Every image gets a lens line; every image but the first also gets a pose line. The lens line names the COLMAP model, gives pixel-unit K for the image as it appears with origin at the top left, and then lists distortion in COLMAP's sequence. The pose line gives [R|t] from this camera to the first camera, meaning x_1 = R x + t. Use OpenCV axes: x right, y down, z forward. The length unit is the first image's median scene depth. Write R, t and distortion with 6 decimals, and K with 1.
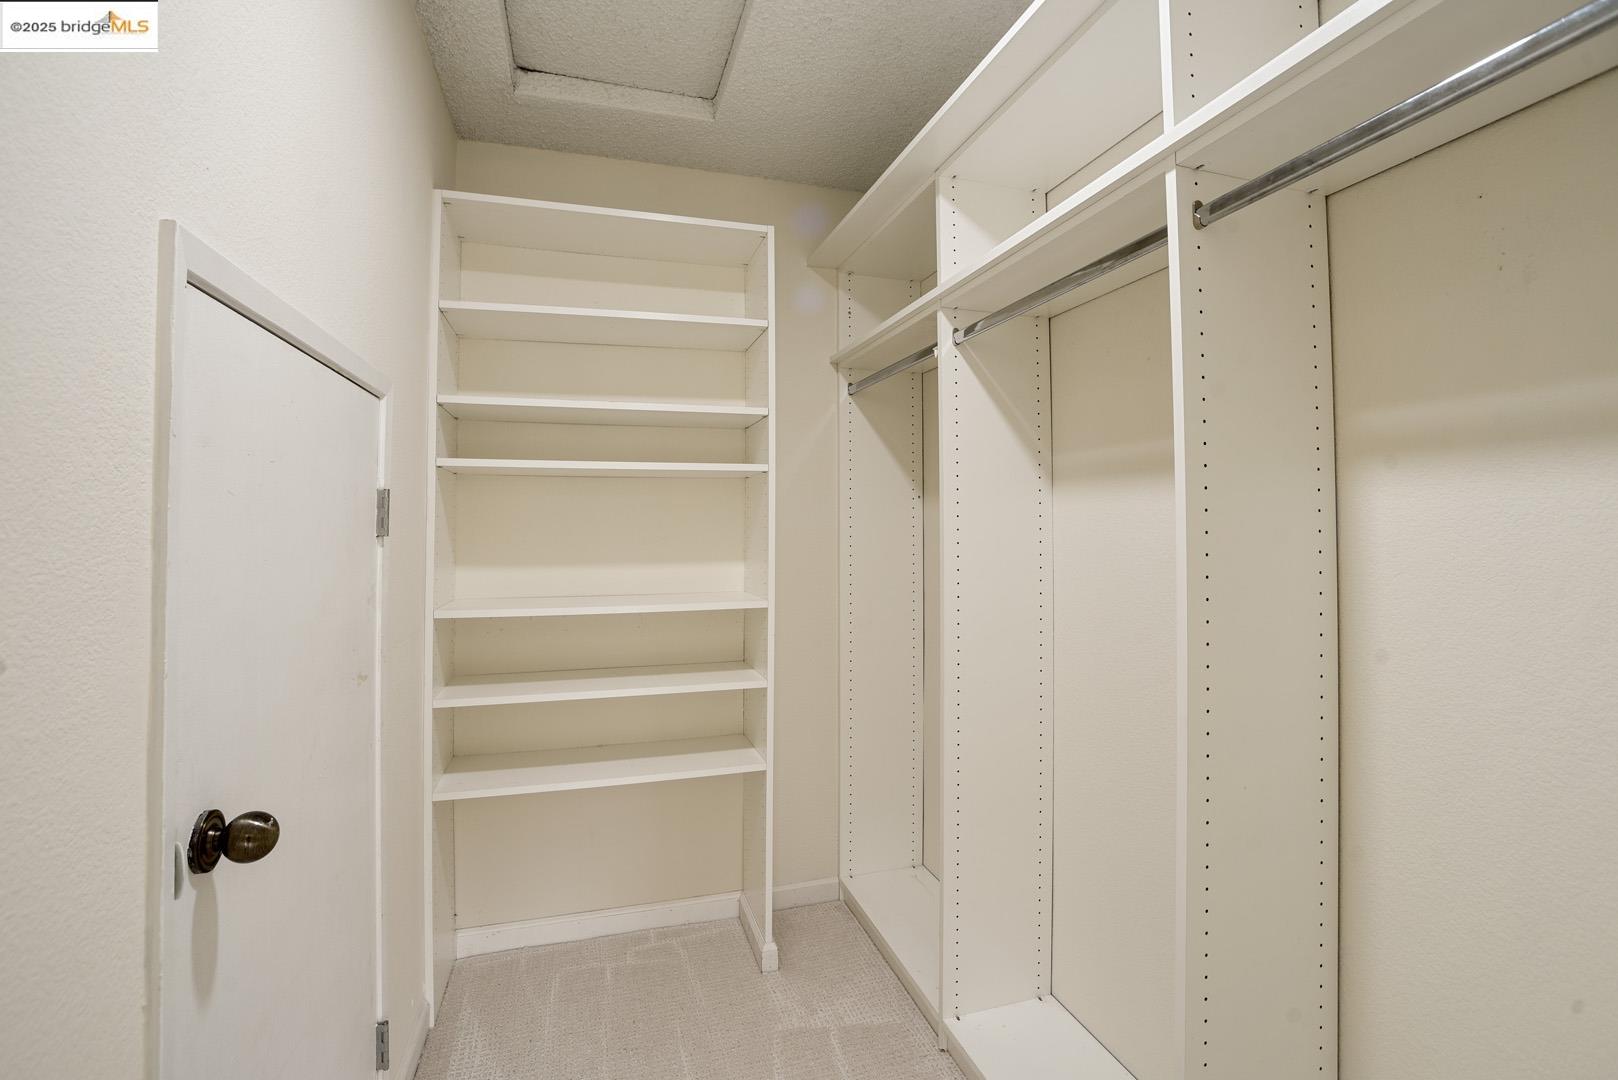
lens RADIAL K [[704.9, 0, 804.4], [0, 704.9, 494.0], [0, 0, 1]] dist [-0.044826, 0.008422]
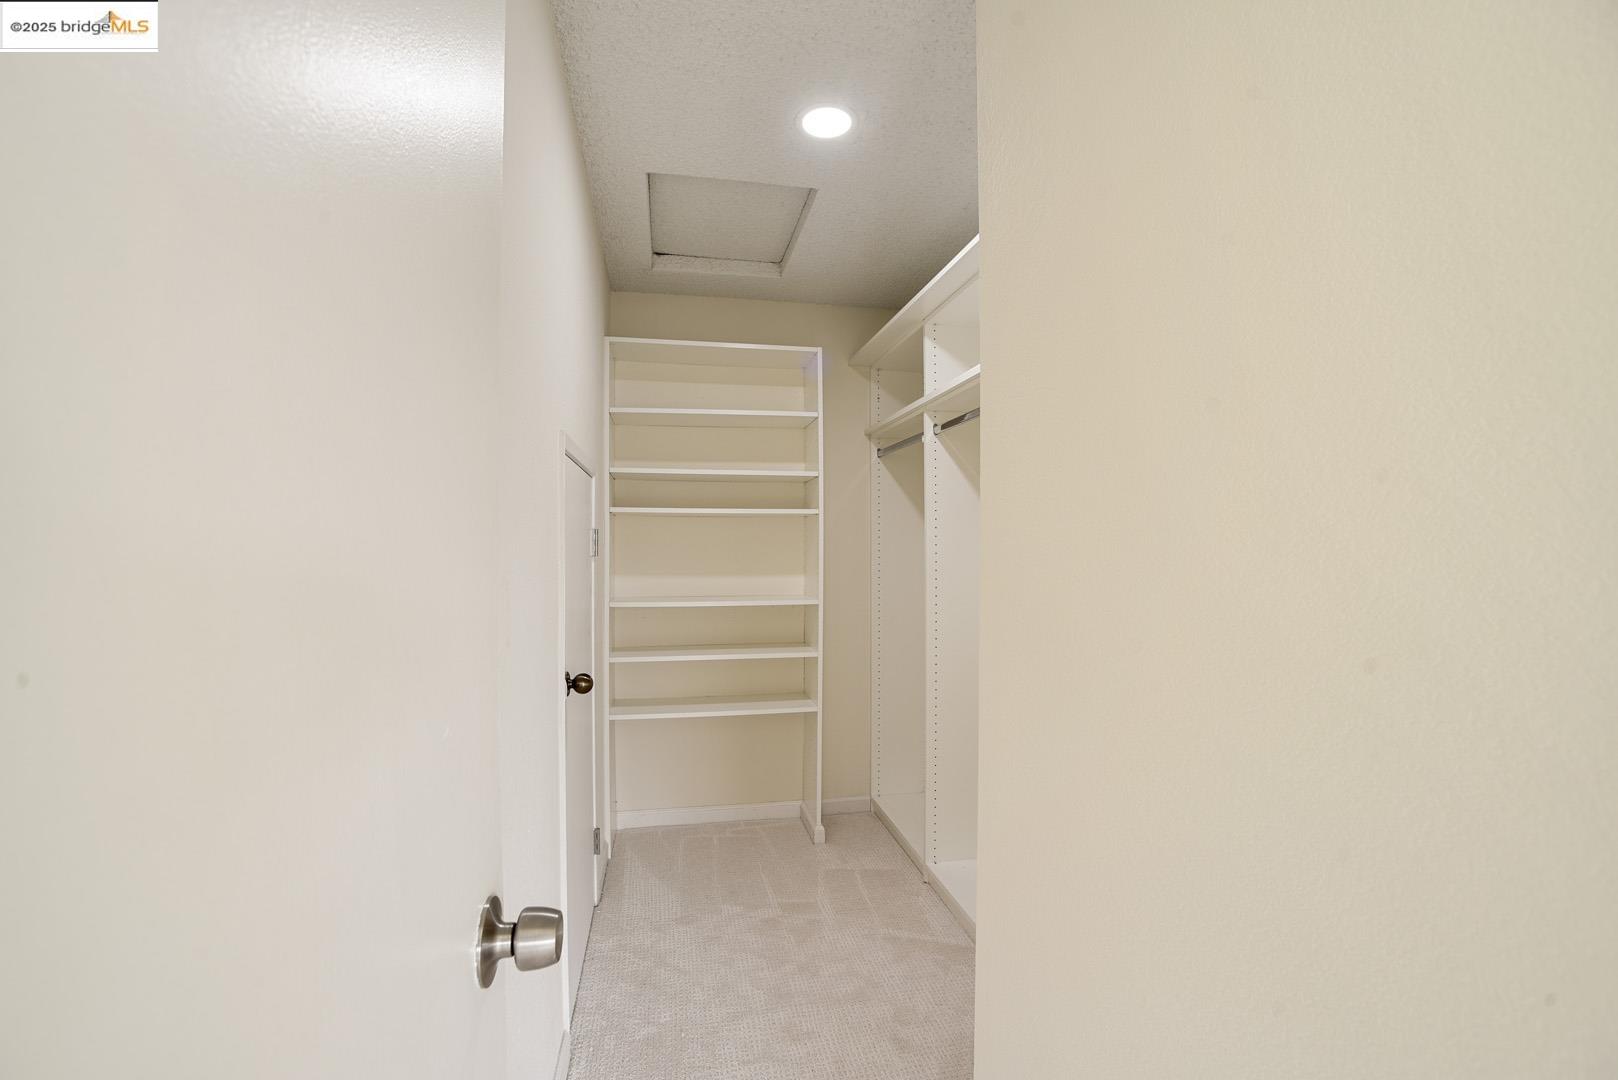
lens RADIAL K [[704.9, 0, 803.3], [0, 704.9, 540.2], [0, 0, 1]] dist [-0.044826, 0.008422]
pose [[0.994012, 0.001279, -0.109260, 0.080580], [0.002735, 0.999327, 0.036579, -0.031022], [0.109233, -0.036659, 0.993340, -0.497230]]
